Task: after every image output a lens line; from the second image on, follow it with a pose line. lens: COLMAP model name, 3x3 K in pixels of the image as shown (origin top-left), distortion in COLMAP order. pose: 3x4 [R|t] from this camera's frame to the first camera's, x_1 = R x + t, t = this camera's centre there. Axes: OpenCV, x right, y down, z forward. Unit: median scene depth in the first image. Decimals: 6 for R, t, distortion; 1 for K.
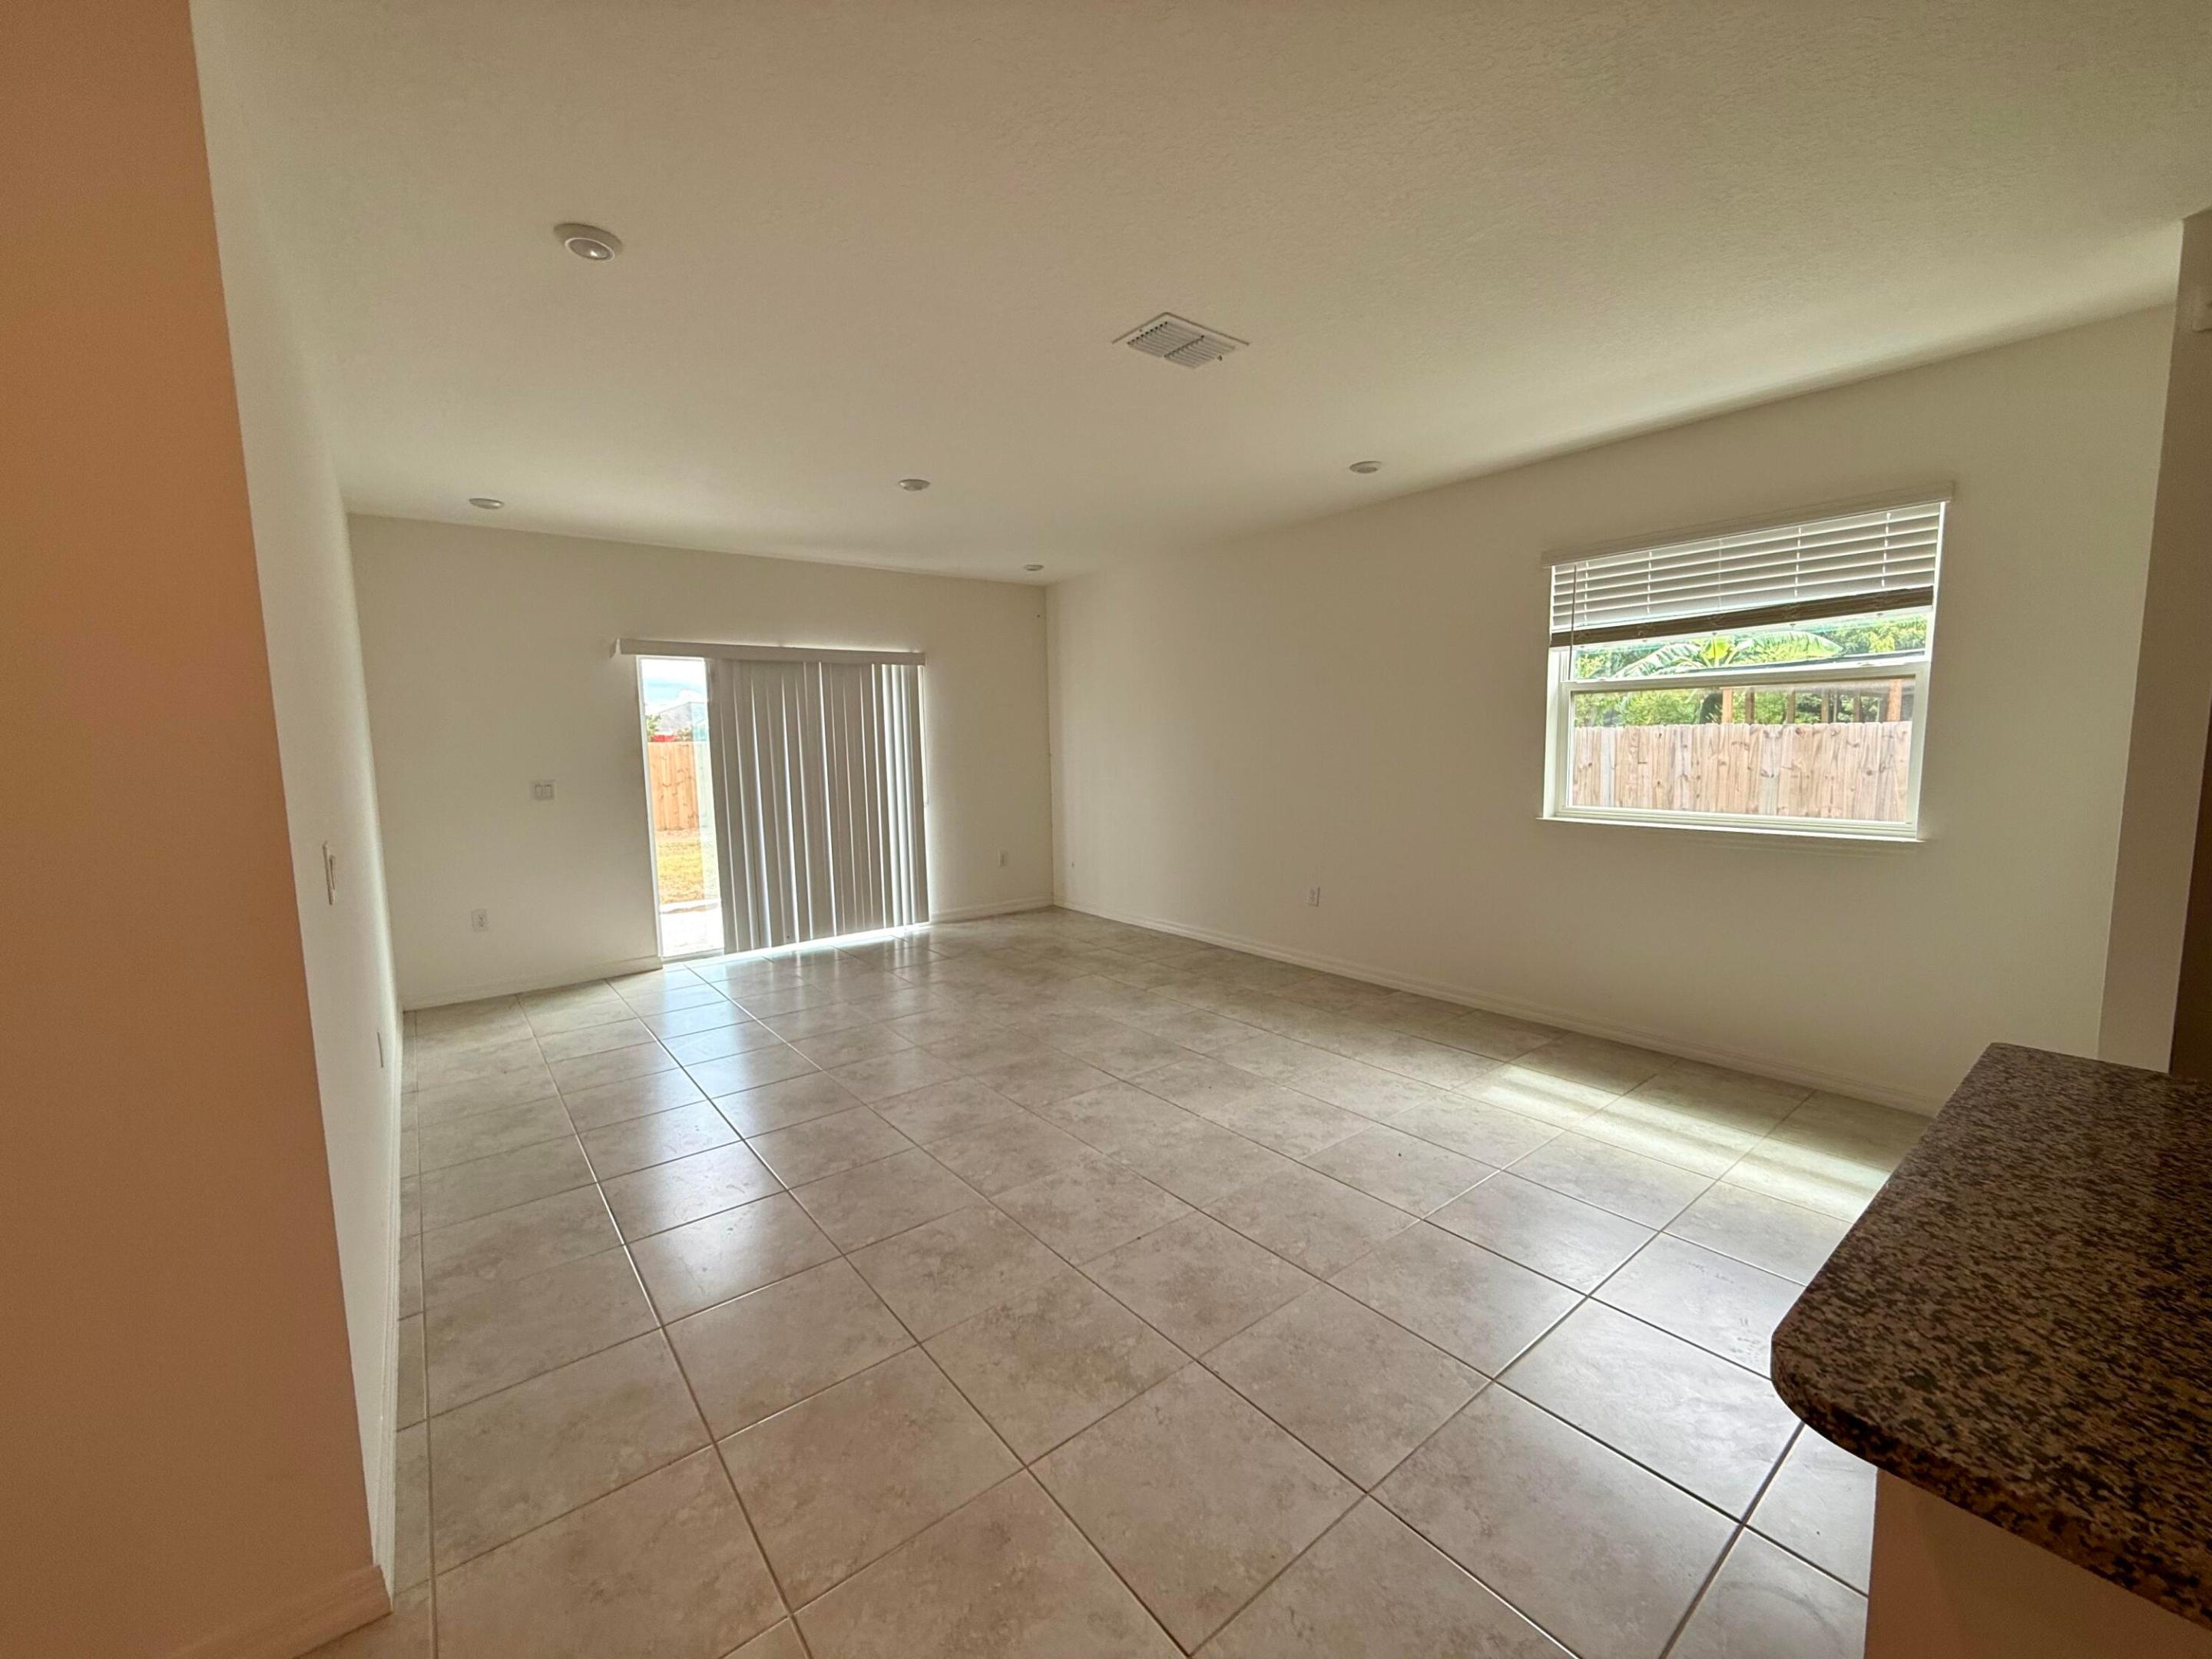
lens RADIAL K [[882.4, 0, 1099.6], [0, 882.4, 827.7], [0, 0, 1]] dist [-0.000433, 0.000036]
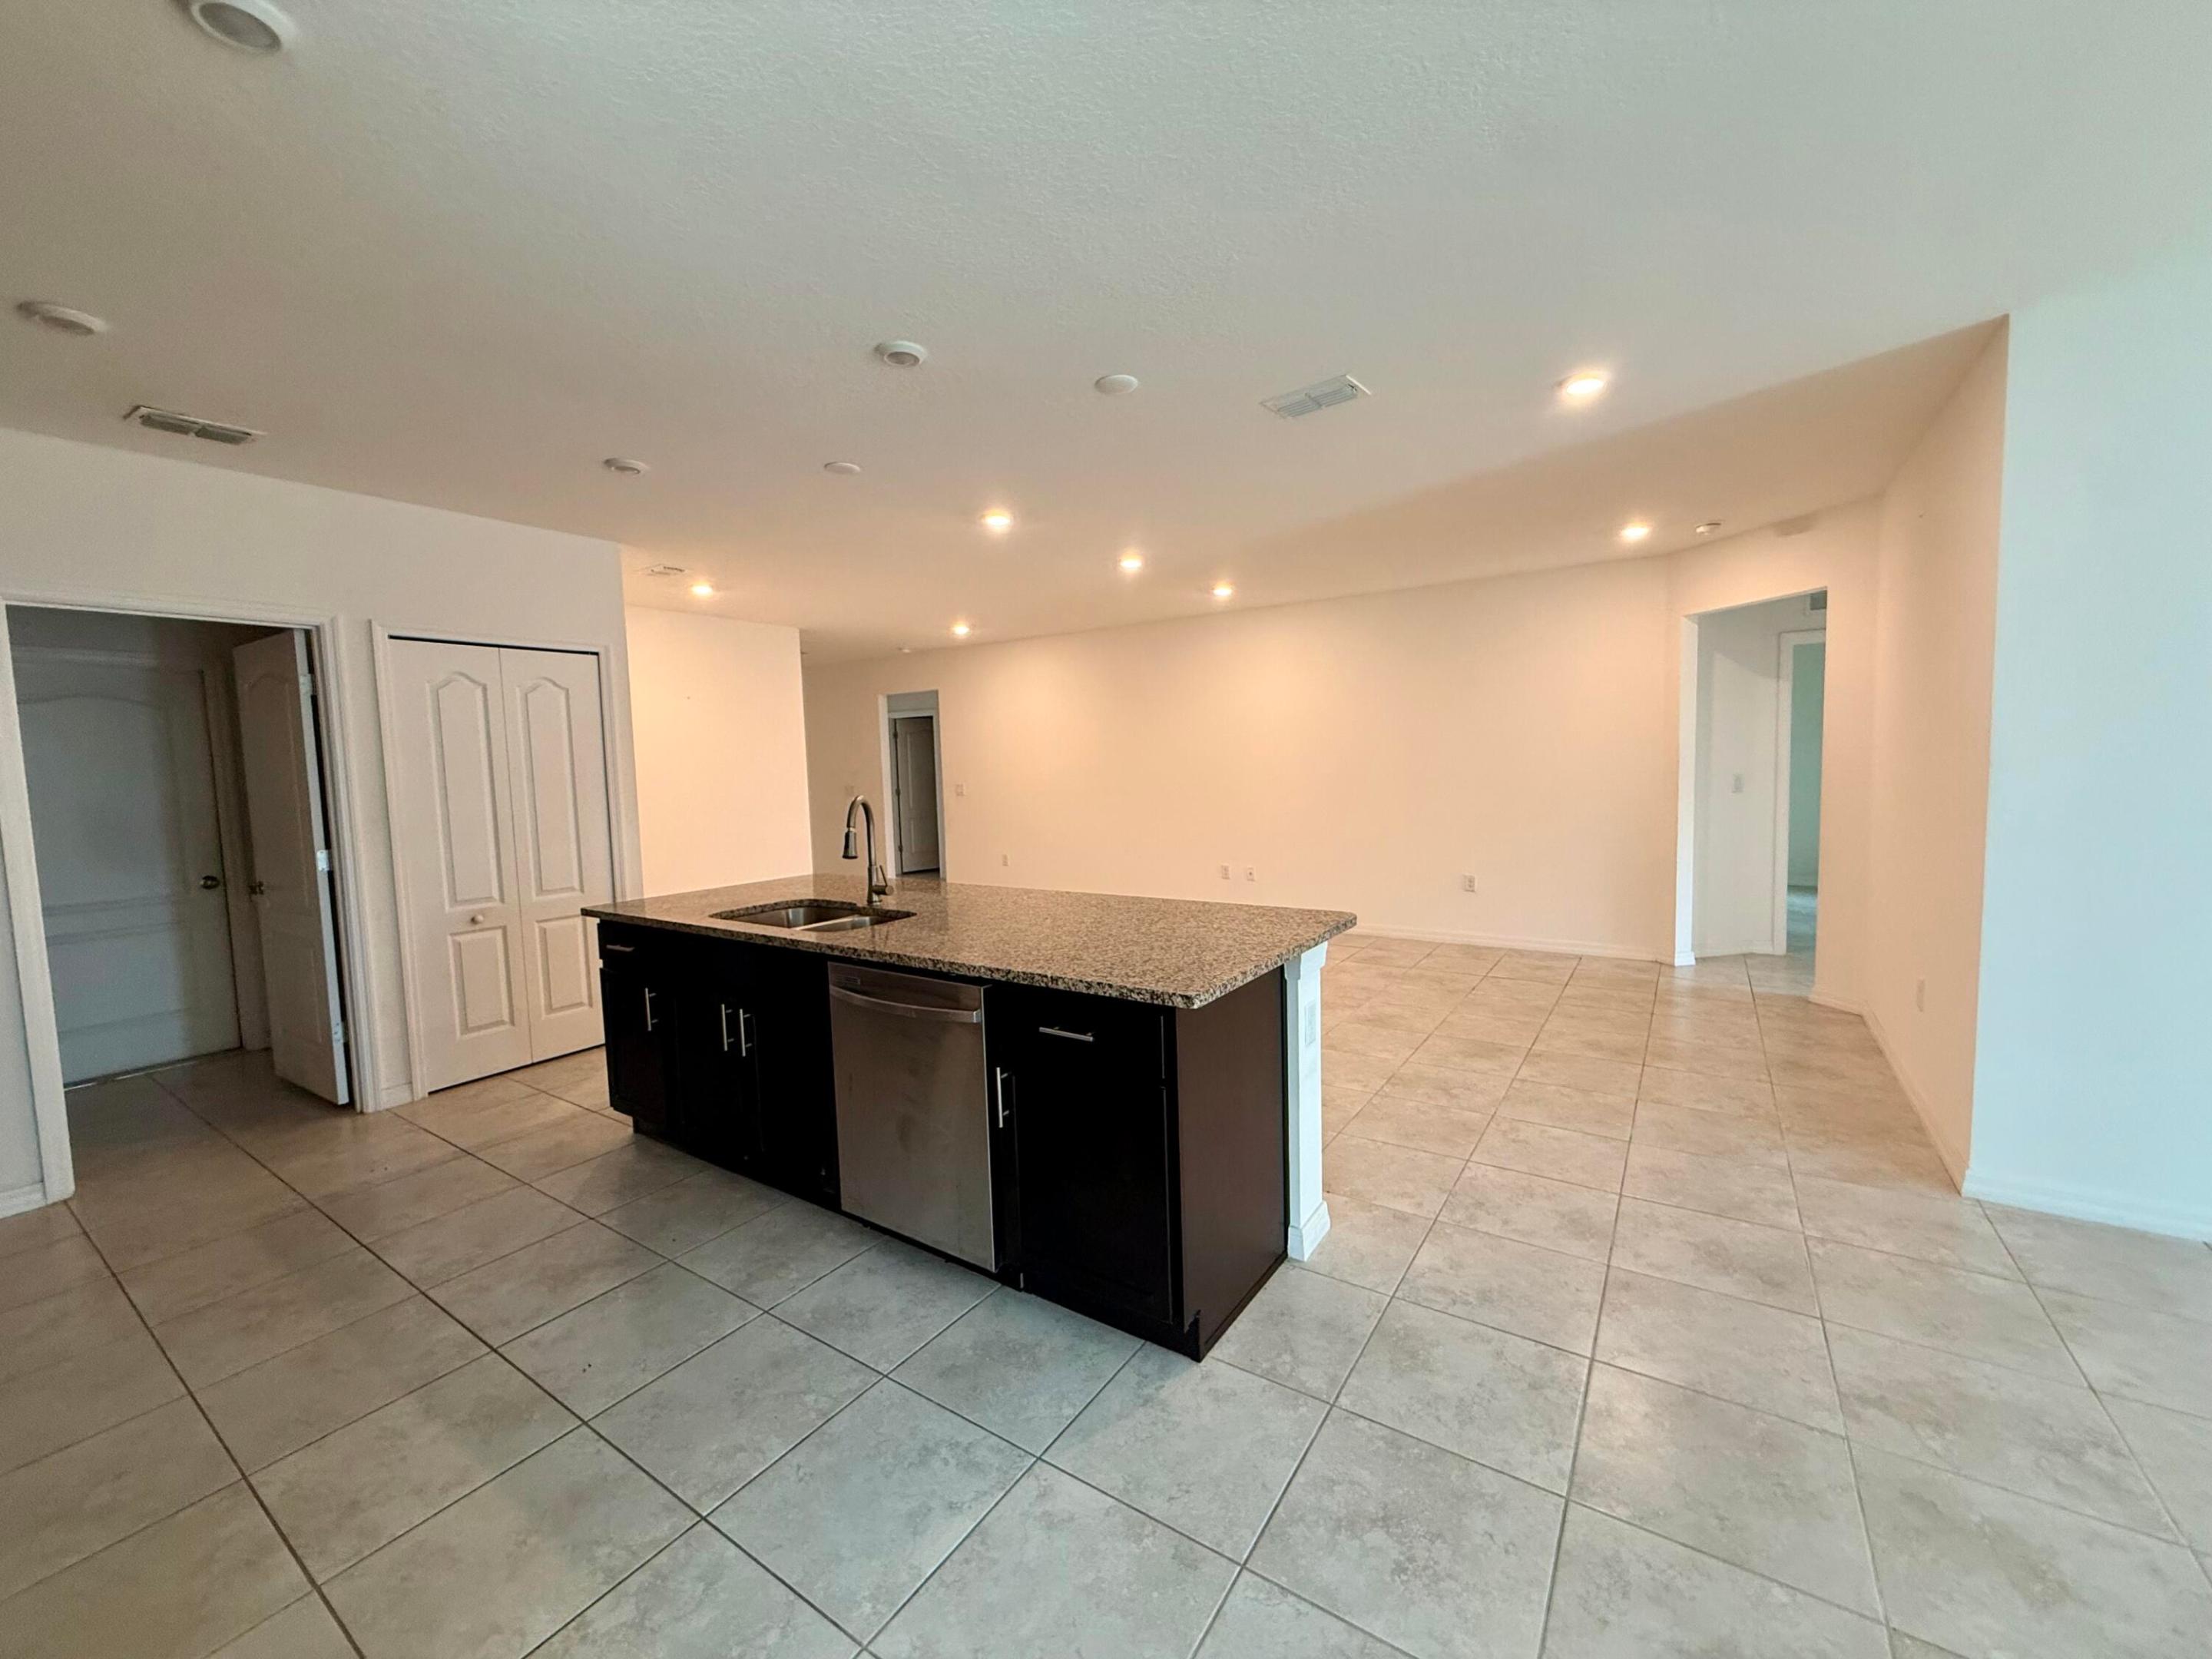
lens RADIAL K [[879.6, 0, 1099.4], [0, 879.6, 826.9], [0, 0, 1]] dist [-0.000985, -0.000046]
pose [[-0.951396, 0.069837, -0.299946, 0.434320], [0.015338, 0.983485, 0.180337, -0.074177], [0.307587, 0.166971, -0.936756, 0.616328]]
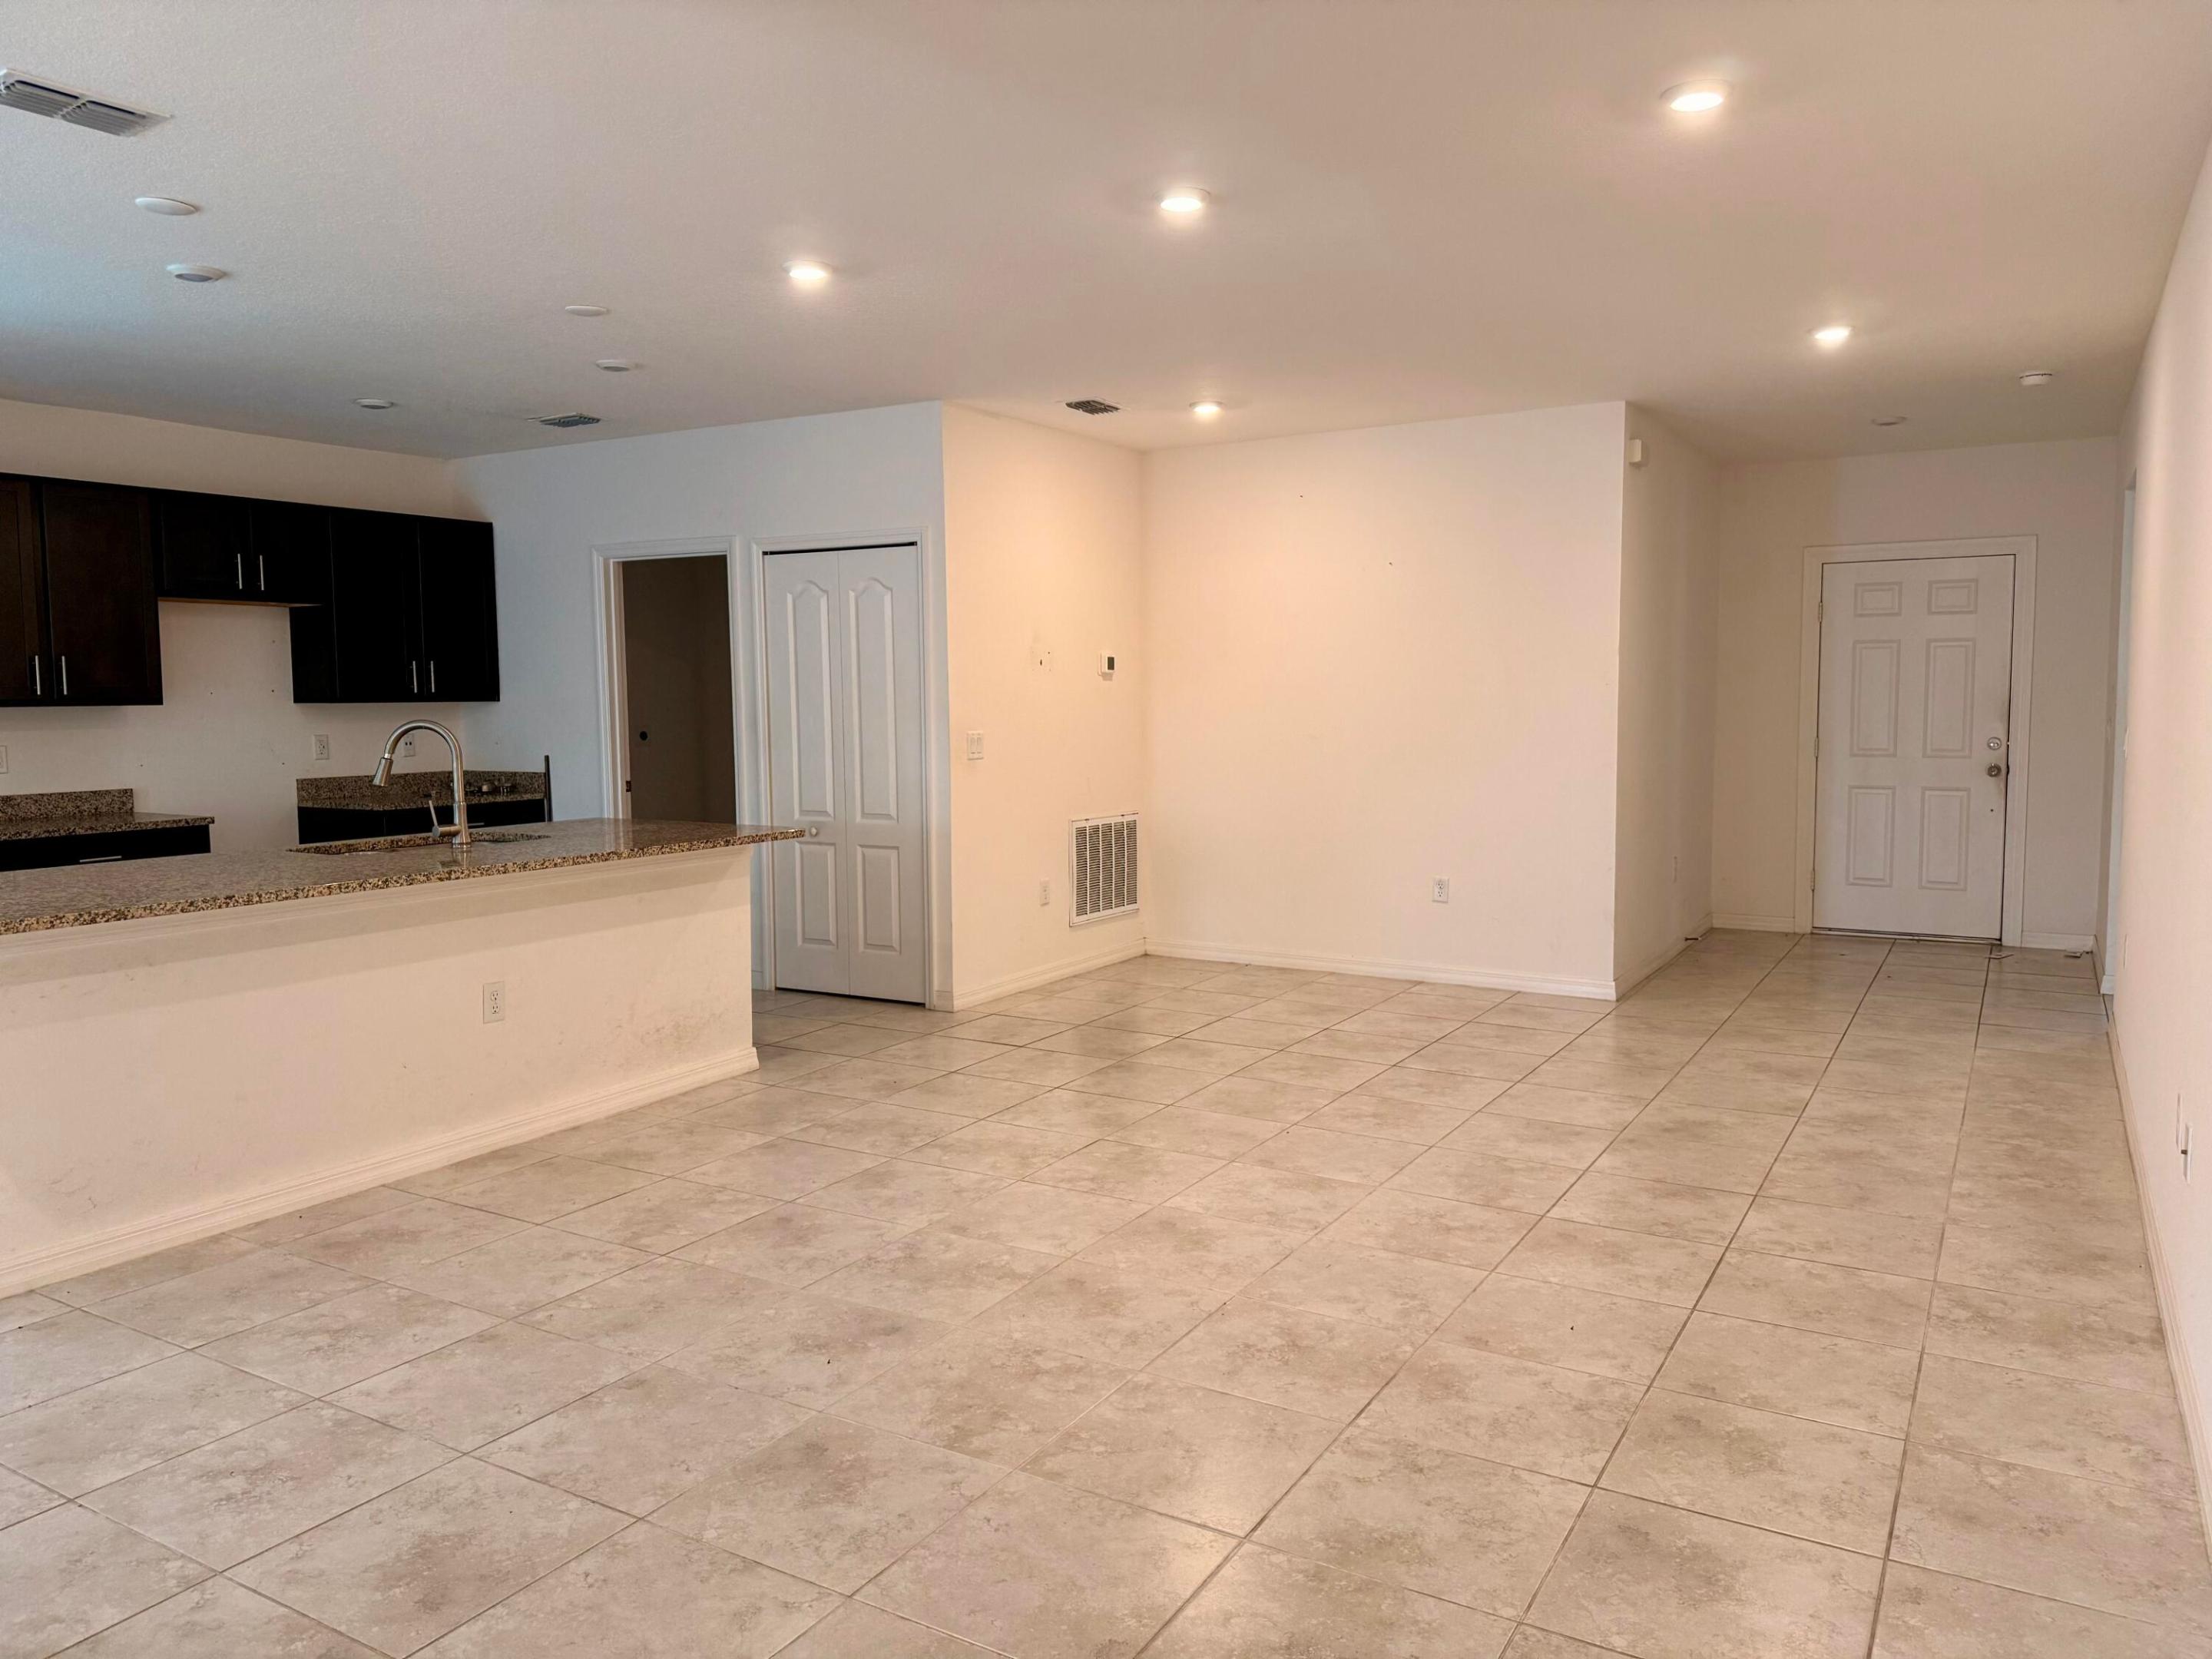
lens RADIAL K [[1534.0, 0, 1100.6], [0, 1534.0, 834.1], [0, 0, 1]] dist [0.129512, -0.223608]
pose [[-0.358429, -0.062347, 0.931473, -0.702583], [0.114338, 0.987324, 0.110083, 0.029095], [-0.926529, 0.145960, -0.346757, -0.091824]]
